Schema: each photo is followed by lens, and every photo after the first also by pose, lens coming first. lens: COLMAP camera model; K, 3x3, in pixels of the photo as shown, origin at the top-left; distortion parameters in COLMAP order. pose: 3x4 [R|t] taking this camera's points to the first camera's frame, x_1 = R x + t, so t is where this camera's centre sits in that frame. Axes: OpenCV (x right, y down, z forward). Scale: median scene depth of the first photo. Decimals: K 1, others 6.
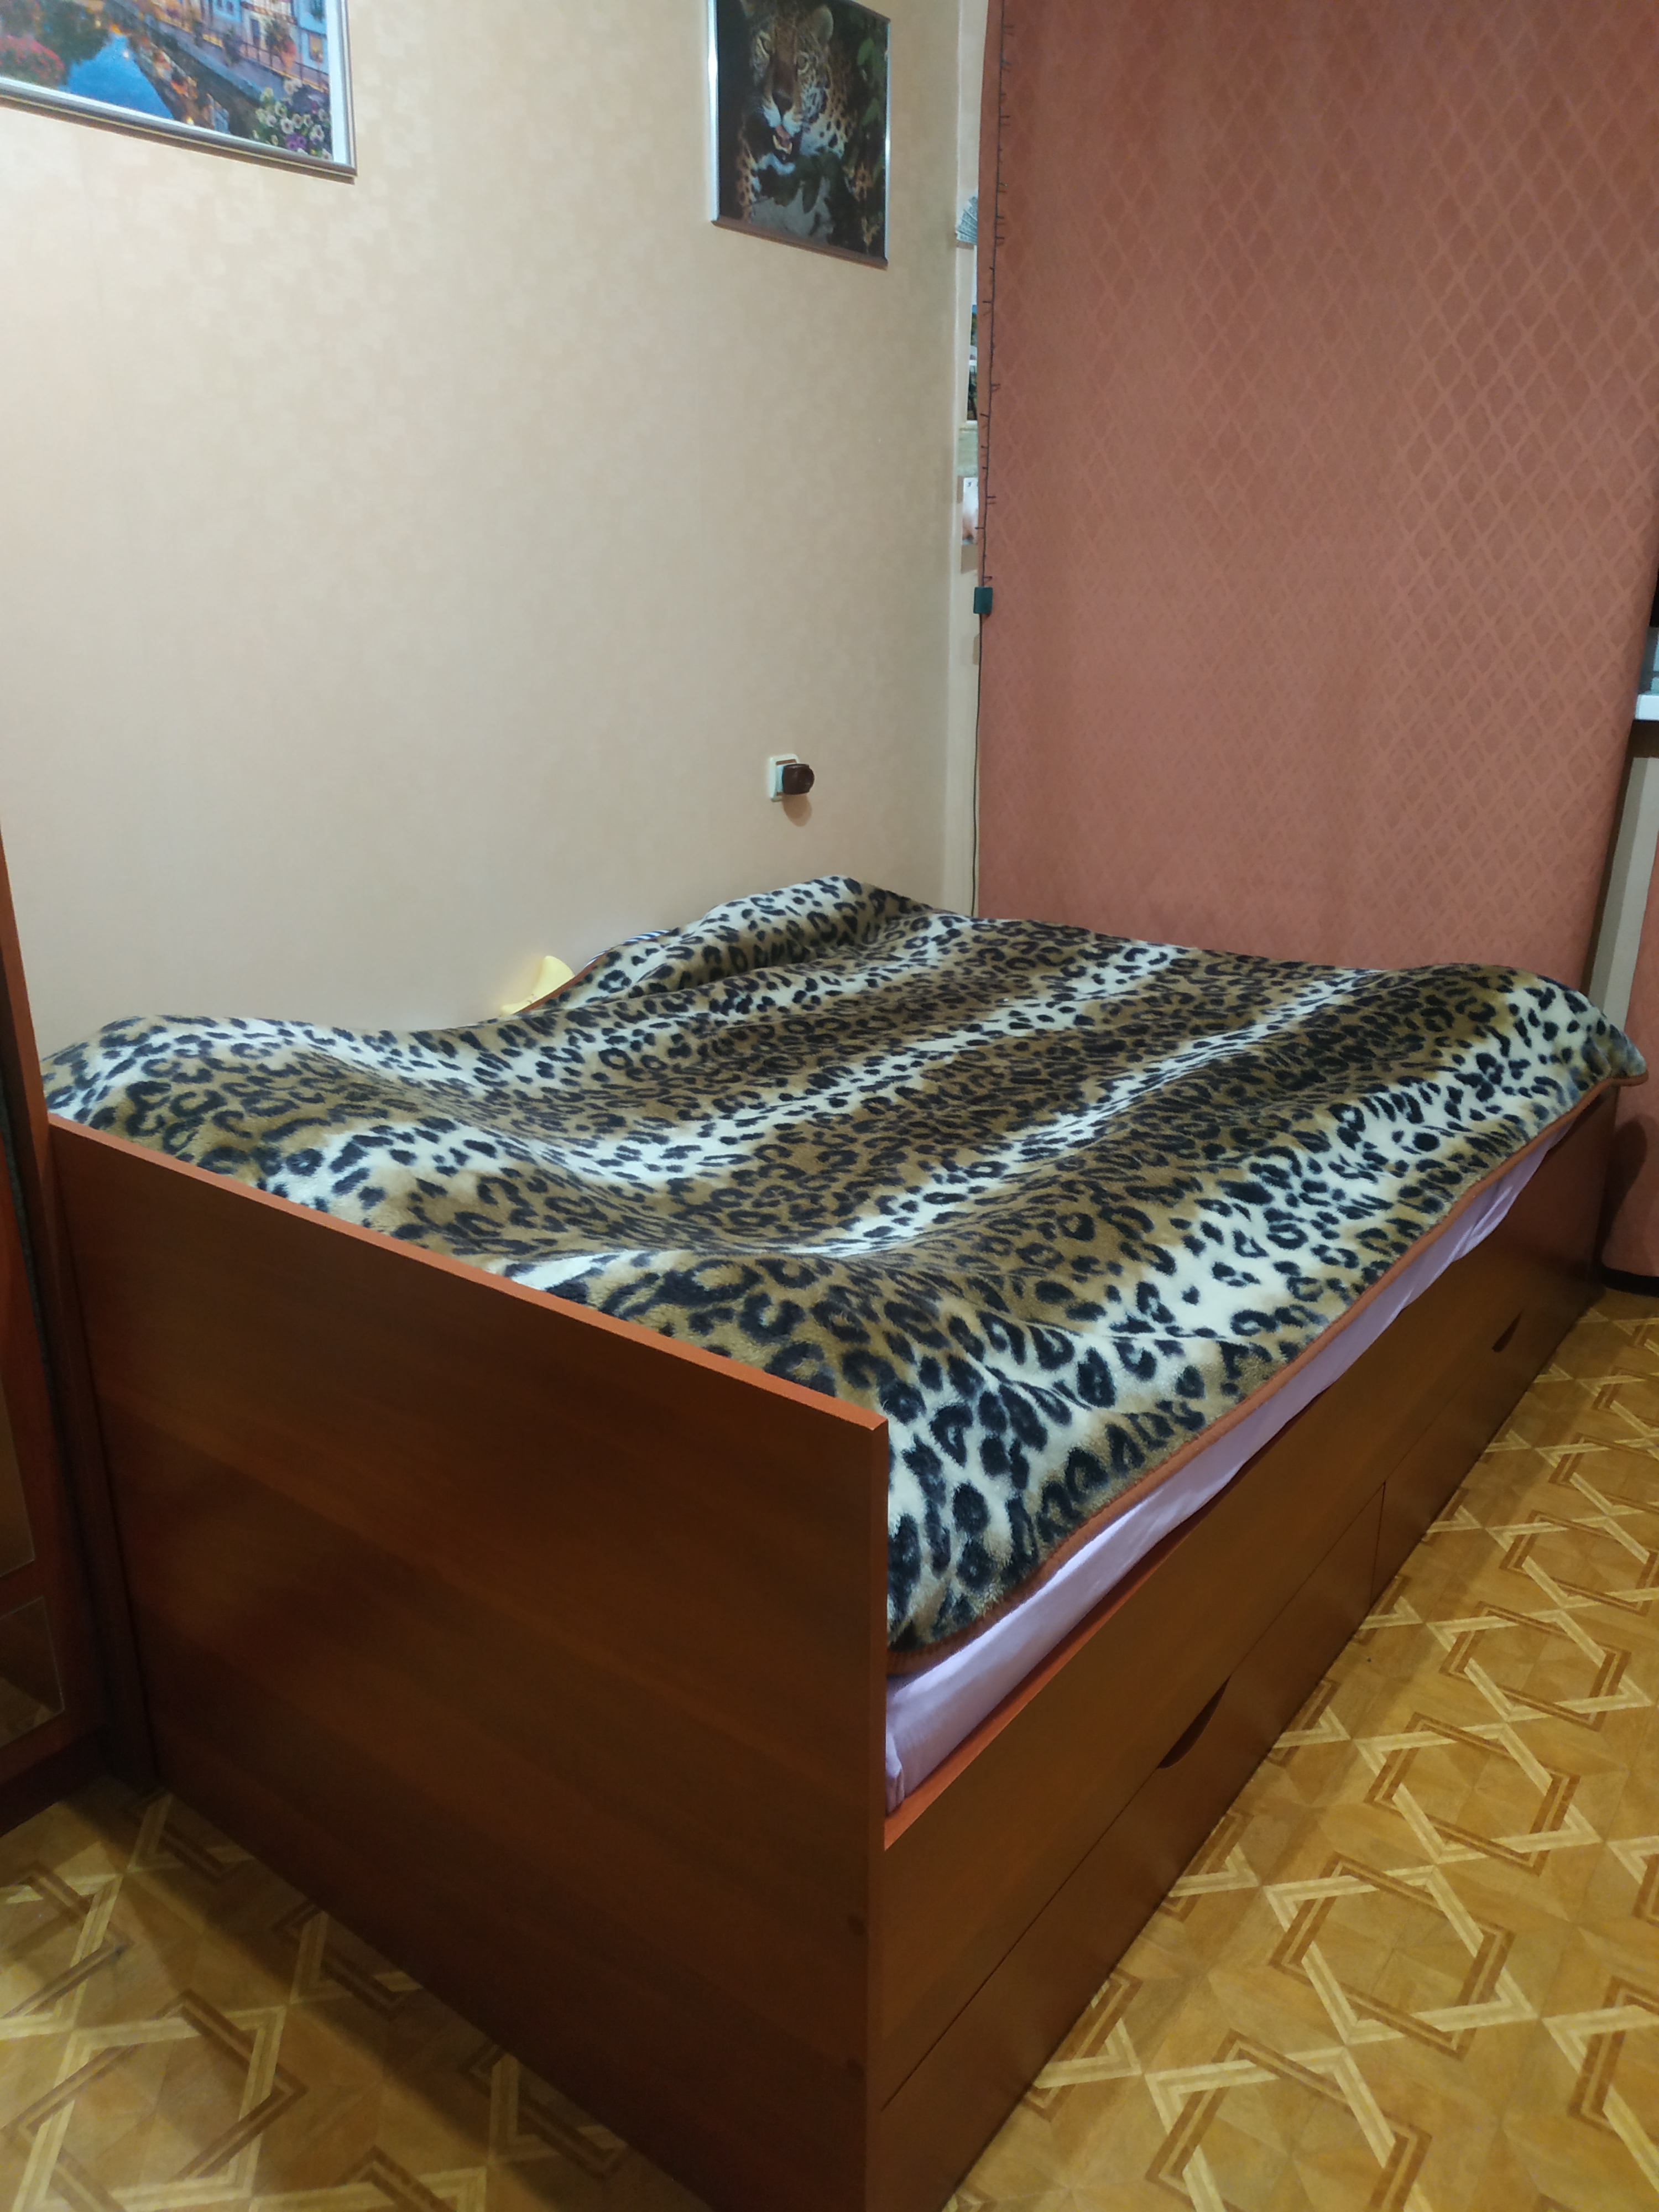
lens RADIAL K [[1602.4, 0, 821.7], [0, 1602.4, 1114.0], [0, 0, 1]] dist [0.034124, -0.044362]
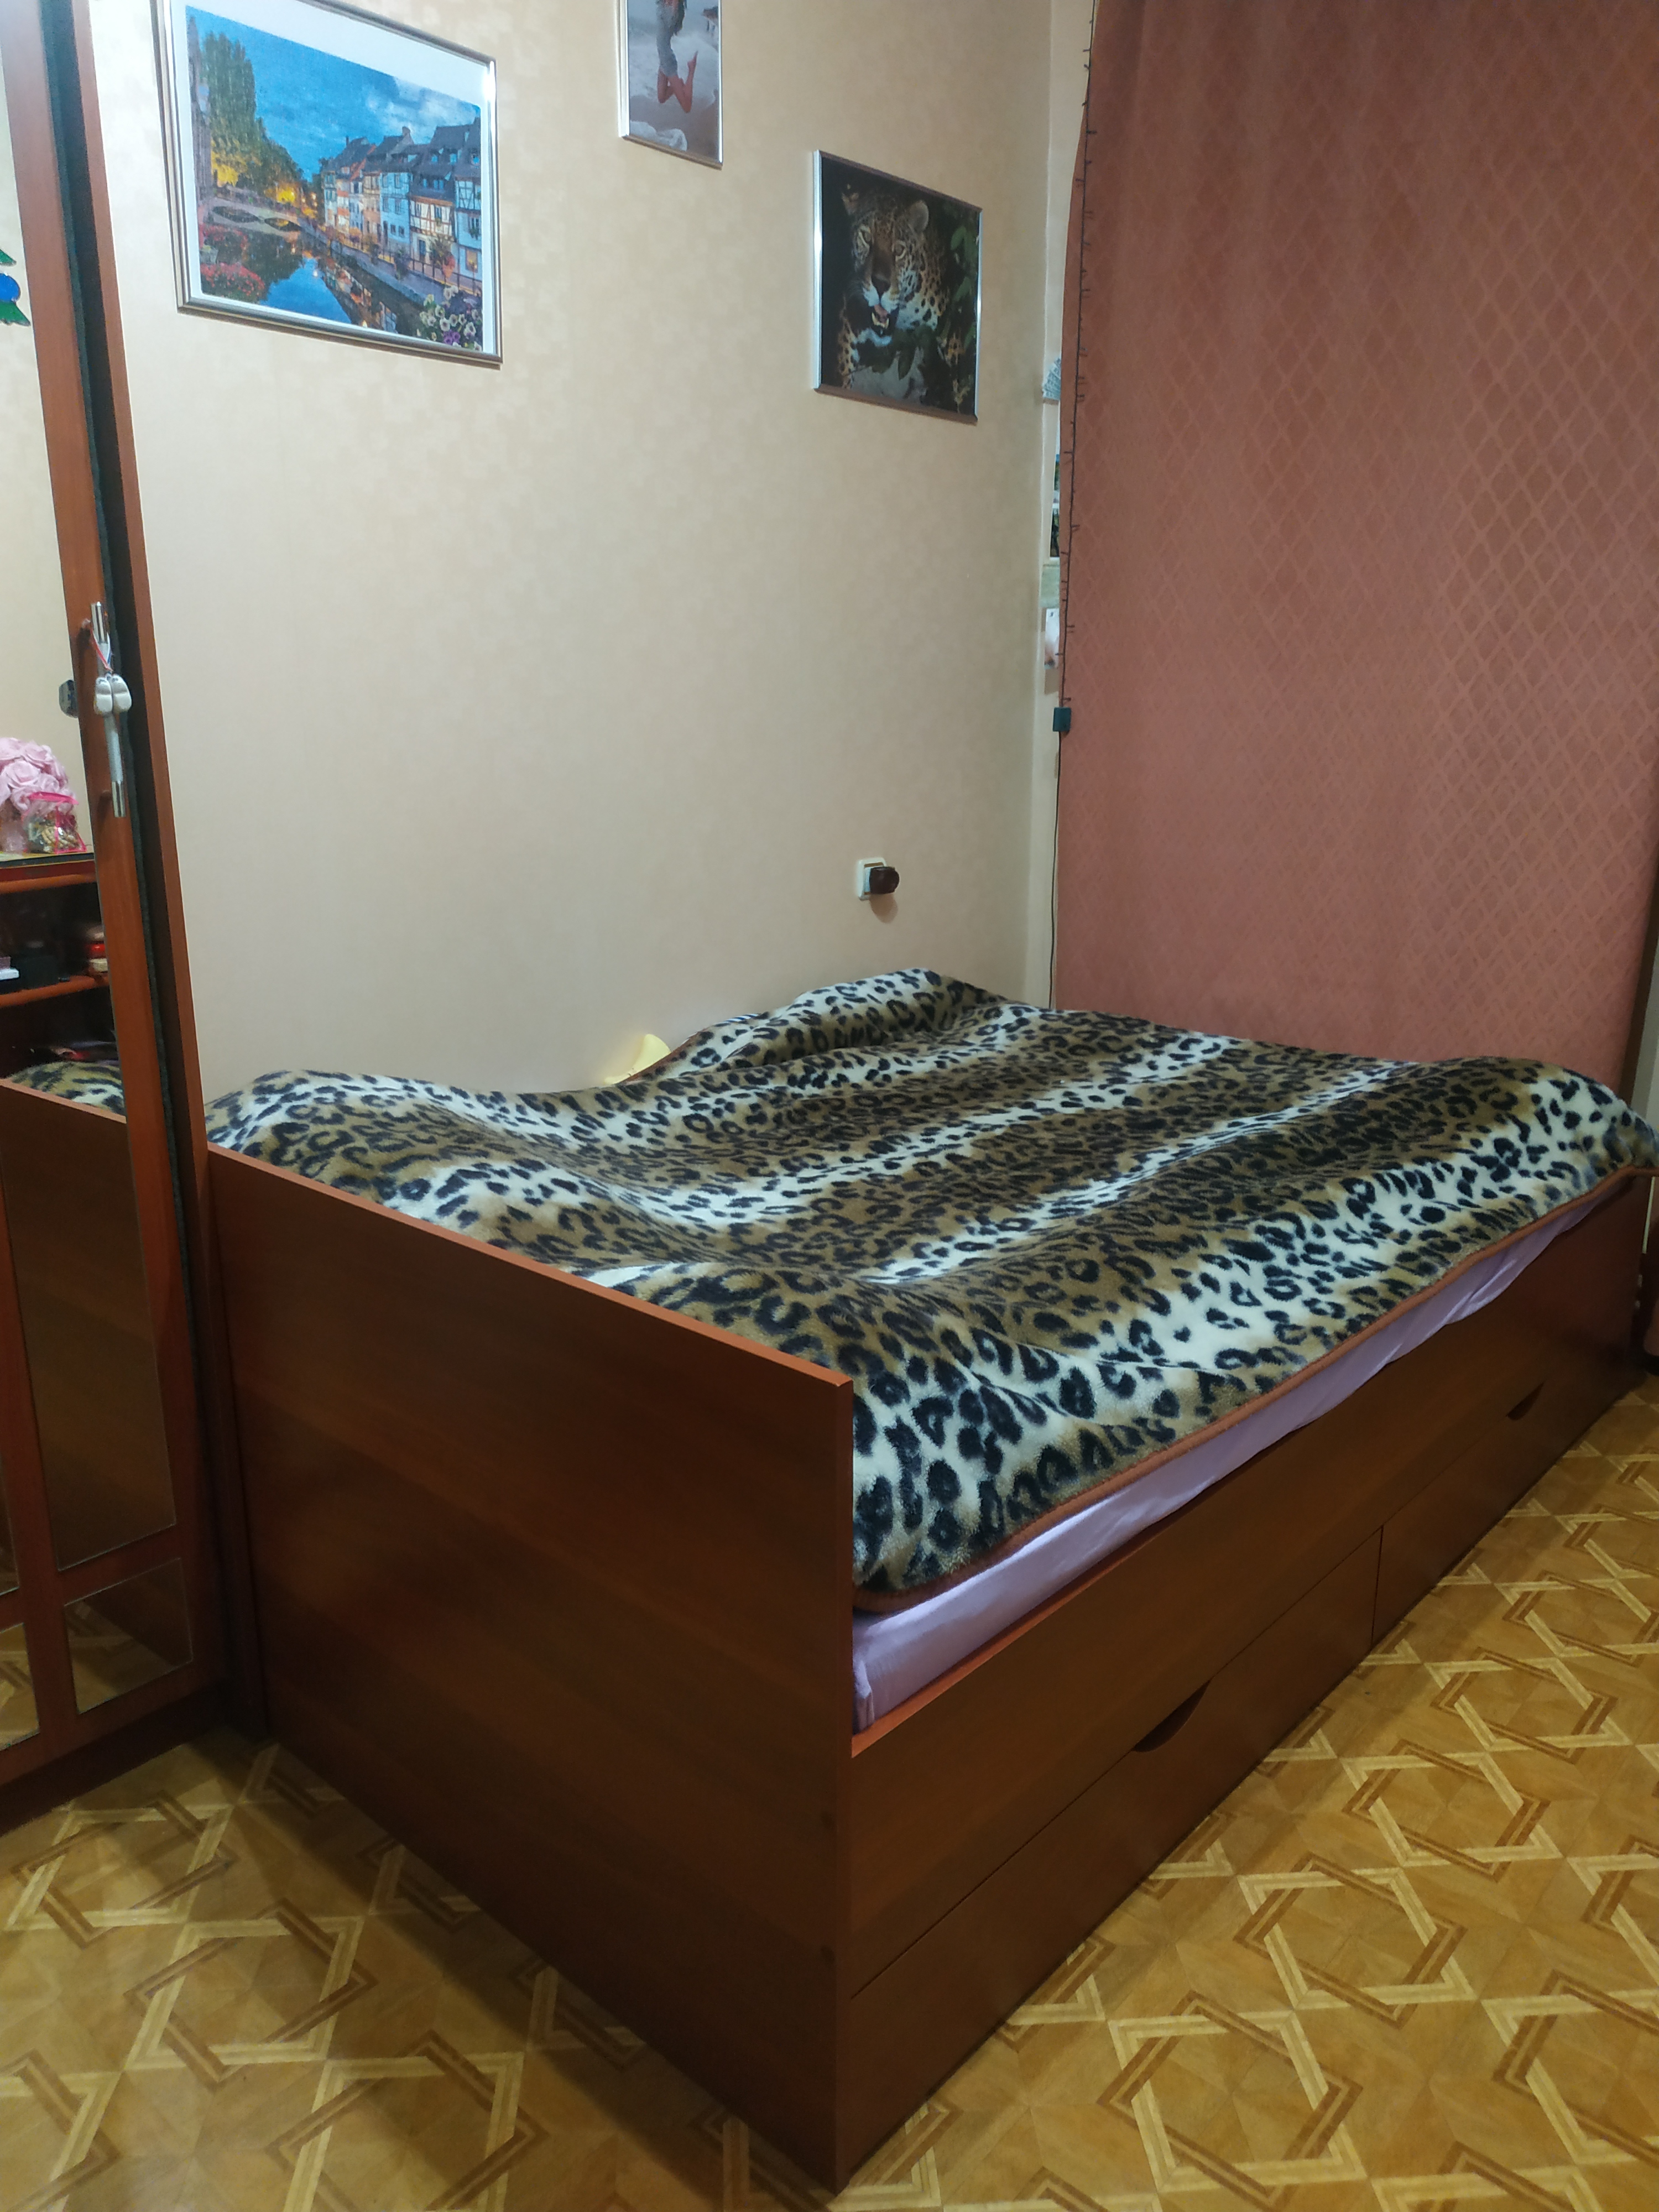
lens RADIAL K [[1593.7, 0, 818.9], [0, 1593.7, 1109.9], [0, 0, 1]] dist [0.056642, -0.080295]
pose [[0.996400, 0.023304, -0.081512, 0.052884], [-0.028565, 0.997542, -0.063982, 0.029070], [0.079821, 0.066080, 0.994616, -0.116148]]
